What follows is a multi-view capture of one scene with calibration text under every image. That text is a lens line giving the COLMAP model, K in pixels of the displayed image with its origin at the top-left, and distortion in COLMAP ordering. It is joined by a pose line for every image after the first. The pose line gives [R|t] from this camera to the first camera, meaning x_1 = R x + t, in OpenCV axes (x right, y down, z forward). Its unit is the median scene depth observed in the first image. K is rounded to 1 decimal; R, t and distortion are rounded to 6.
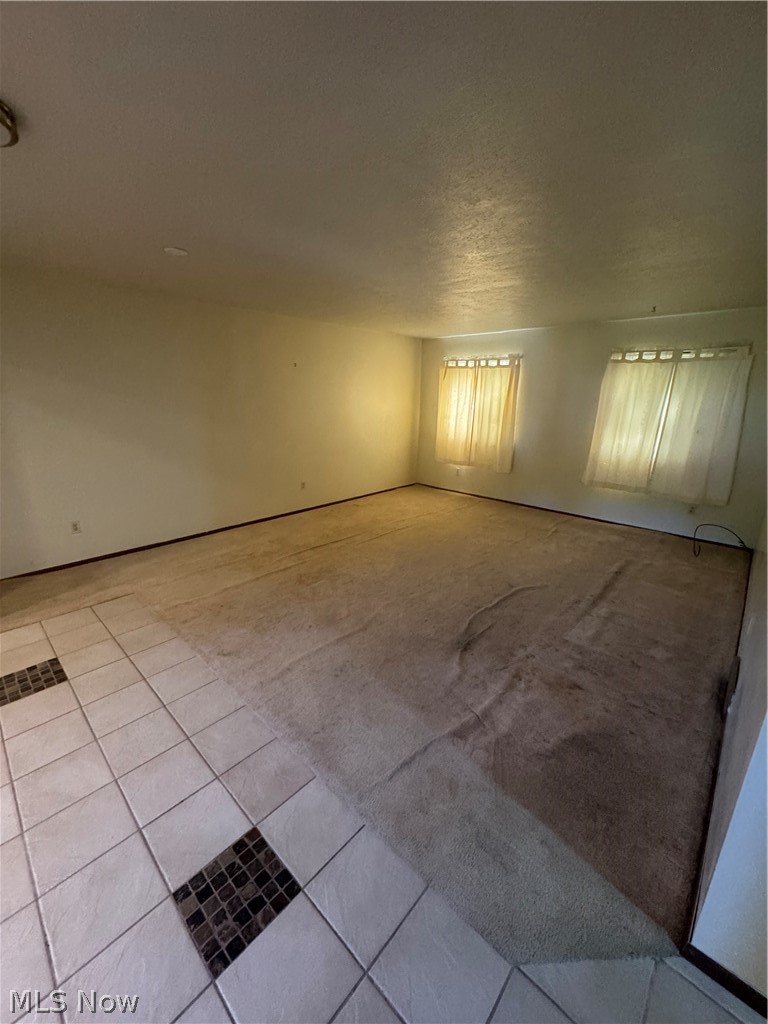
lens RADIAL K [[407.2, 0, 384.2], [0, 407.2, 511.8], [0, 0, 1]] dist [-0.002281, 0.000343]
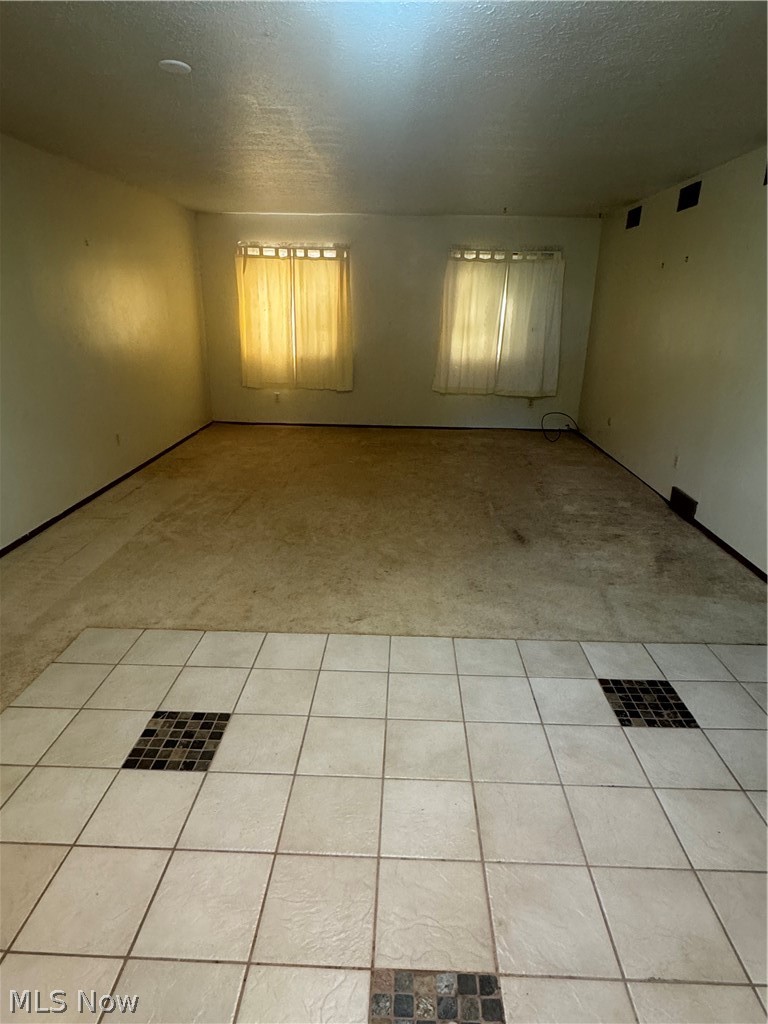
lens RADIAL K [[584.3, 0, 385.6], [0, 584.3, 510.3], [0, 0, 1]] dist [-0.002822, -0.000678]
pose [[0.756771, -0.222496, 0.614649, -0.566860], [0.177520, 0.974905, 0.134337, -0.004823], [-0.629114, 0.007450, 0.777278, 0.032457]]
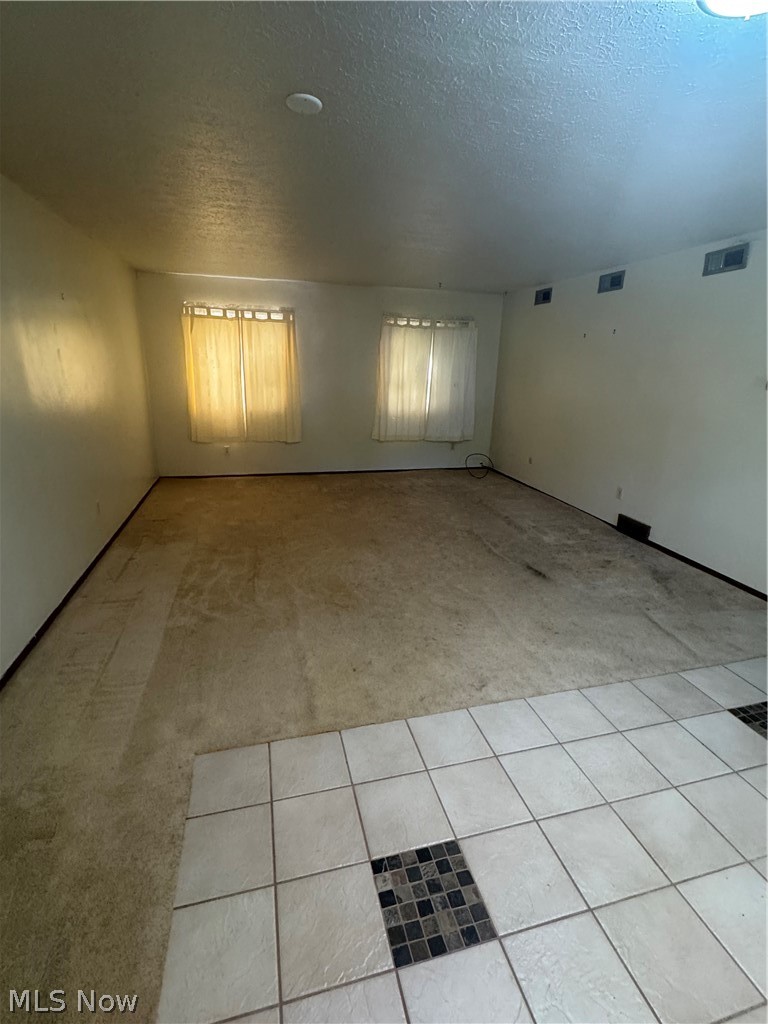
lens RADIAL K [[482.4, 0, 384.7], [0, 482.4, 513.3], [0, 0, 1]] dist [-0.001727, 0.000537]
pose [[0.534753, -0.256044, 0.805283, -0.653885], [0.218363, 0.962491, 0.161024, -0.095725], [-0.816307, 0.089736, 0.570605, 0.324819]]
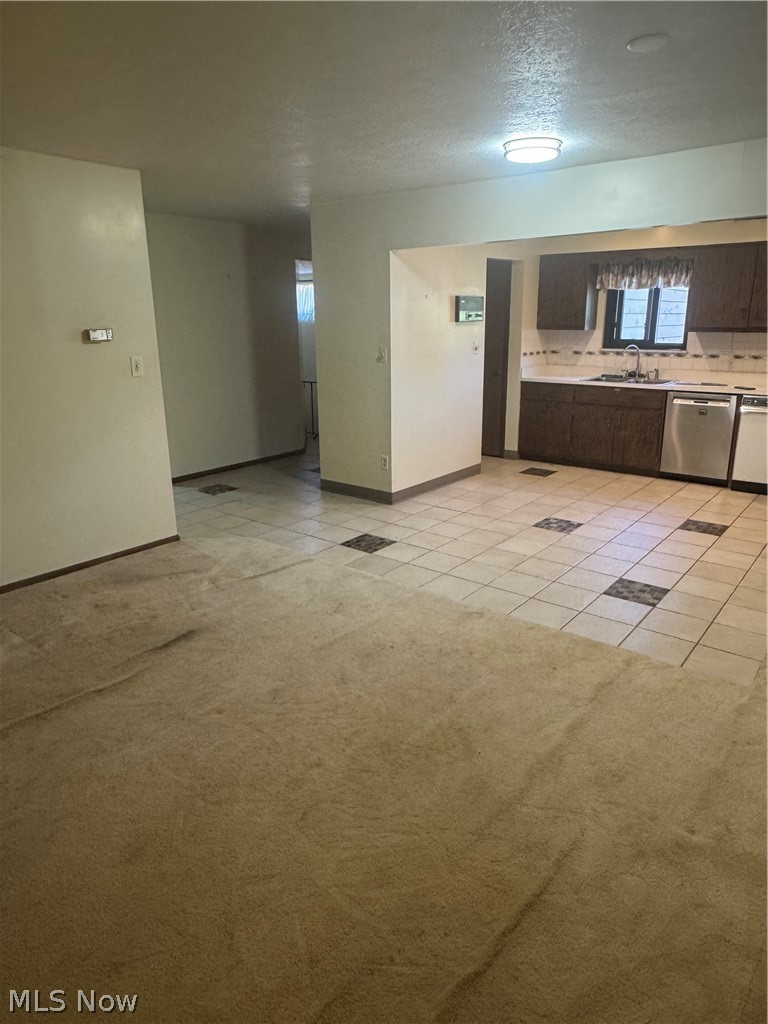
lens RADIAL K [[661.6, 0, 388.3], [0, 661.6, 509.6], [0, 0, 1]] dist [-0.001291, 0.000269]
pose [[-0.996513, 0.018189, -0.081435, -0.053640], [-0.028188, 0.845196, 0.533713, -0.328929], [0.078537, 0.534147, -0.841735, 1.148661]]
